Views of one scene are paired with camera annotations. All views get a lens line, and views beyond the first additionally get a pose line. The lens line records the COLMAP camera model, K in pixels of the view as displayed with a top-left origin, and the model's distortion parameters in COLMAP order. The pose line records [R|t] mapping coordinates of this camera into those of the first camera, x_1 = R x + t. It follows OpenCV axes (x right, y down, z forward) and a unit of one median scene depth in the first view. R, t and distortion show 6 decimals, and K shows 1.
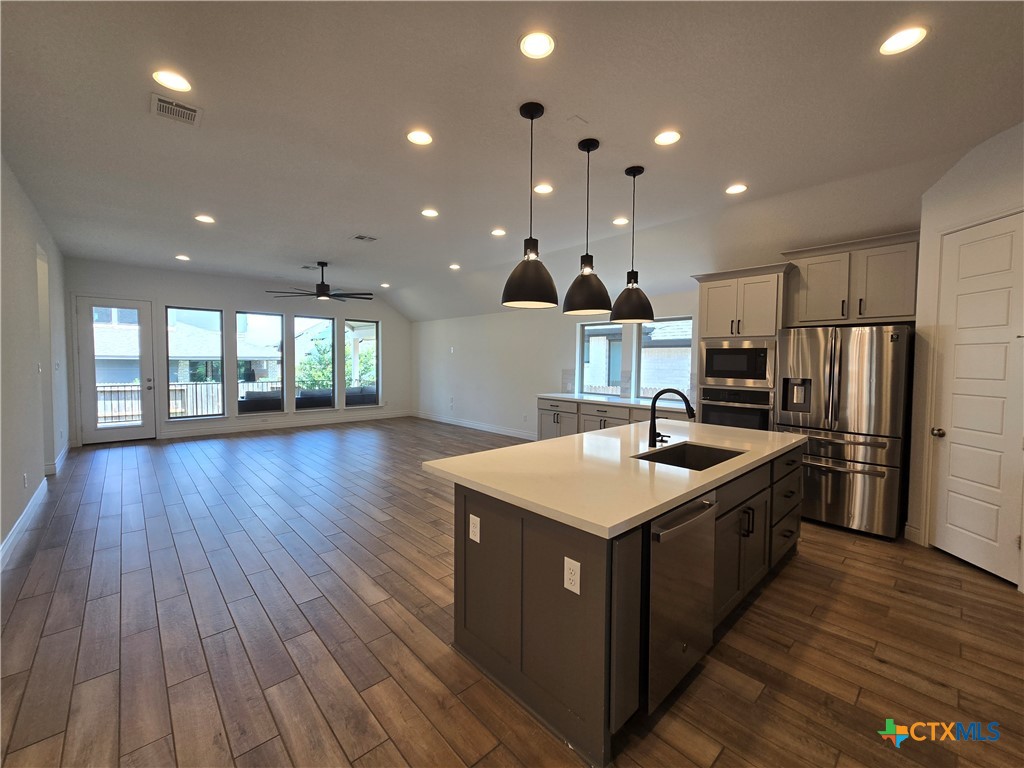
lens RADIAL K [[419.2, 0, 516.7], [0, 419.2, 378.4], [0, 0, 1]] dist [0.001534, 0.000076]
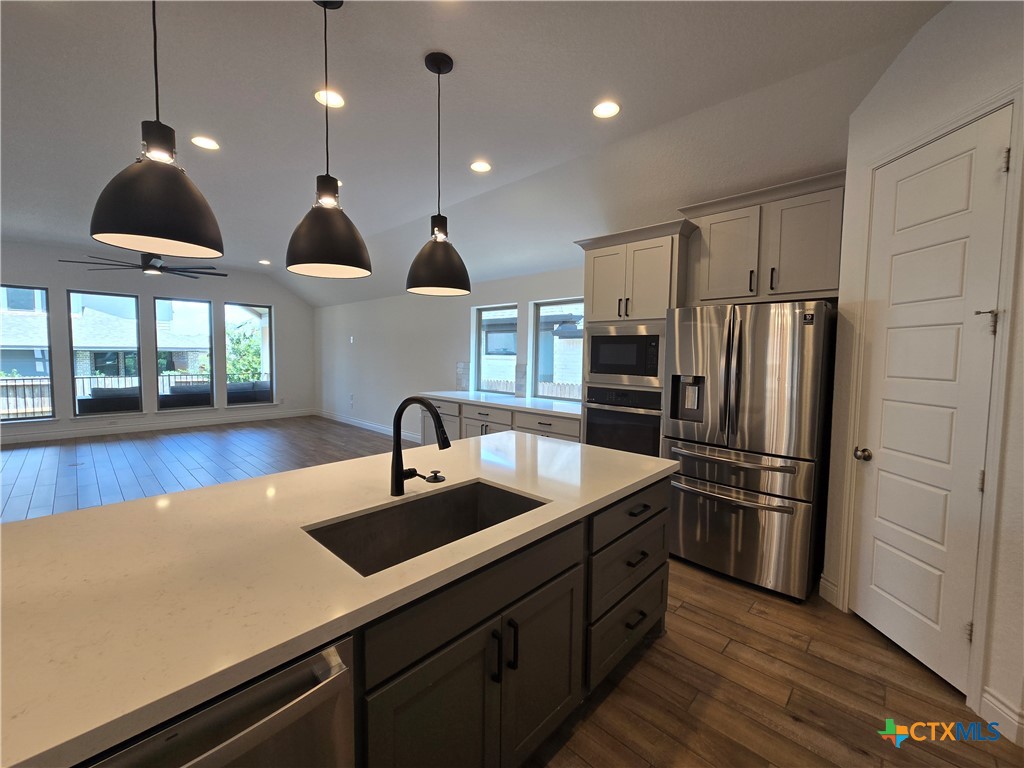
lens RADIAL K [[418.5, 0, 515.6], [0, 418.5, 379.3], [0, 0, 1]] dist [-0.000743, -0.000037]
pose [[0.998074, -0.000404, 0.062027, 0.273373], [-0.000845, 0.999797, 0.020116, -0.006689], [-0.062023, -0.020129, 0.997872, 0.244634]]
